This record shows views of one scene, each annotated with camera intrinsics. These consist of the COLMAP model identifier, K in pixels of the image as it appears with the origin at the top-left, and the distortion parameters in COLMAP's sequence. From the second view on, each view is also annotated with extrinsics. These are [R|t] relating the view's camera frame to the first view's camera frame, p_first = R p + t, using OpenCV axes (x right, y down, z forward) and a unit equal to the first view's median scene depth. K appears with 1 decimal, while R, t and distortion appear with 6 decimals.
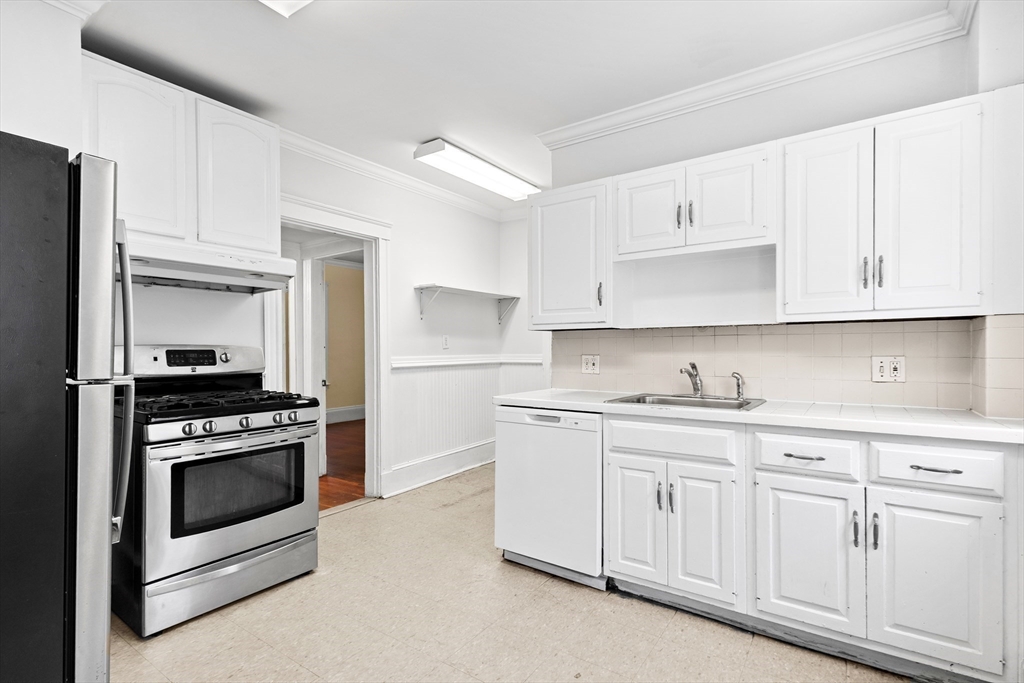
lens RADIAL K [[475.1, 0, 512.5], [0, 475.1, 344.8], [0, 0, 1]] dist [0.017025, -0.004338]
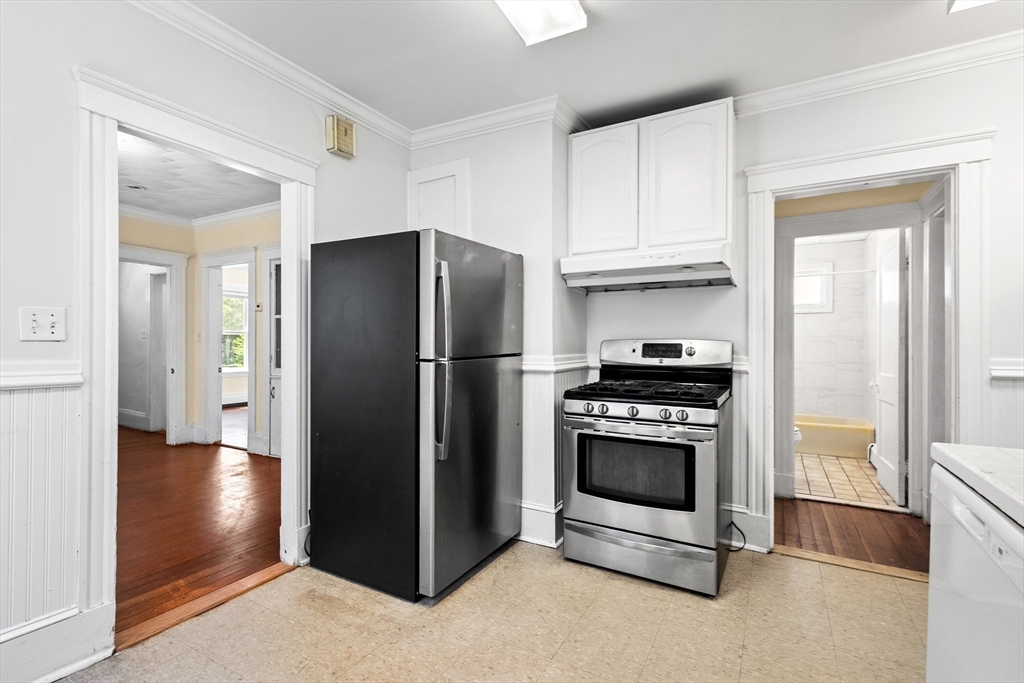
lens RADIAL K [[475.1, 0, 510.9], [0, 475.1, 340.2], [0, 0, 1]] dist [0.017025, -0.004338]
pose [[0.106173, -0.002058, -0.994346, 0.413081], [0.002731, 0.999995, -0.001779, 0.004245], [0.994344, -0.002527, 0.106178, 0.541168]]
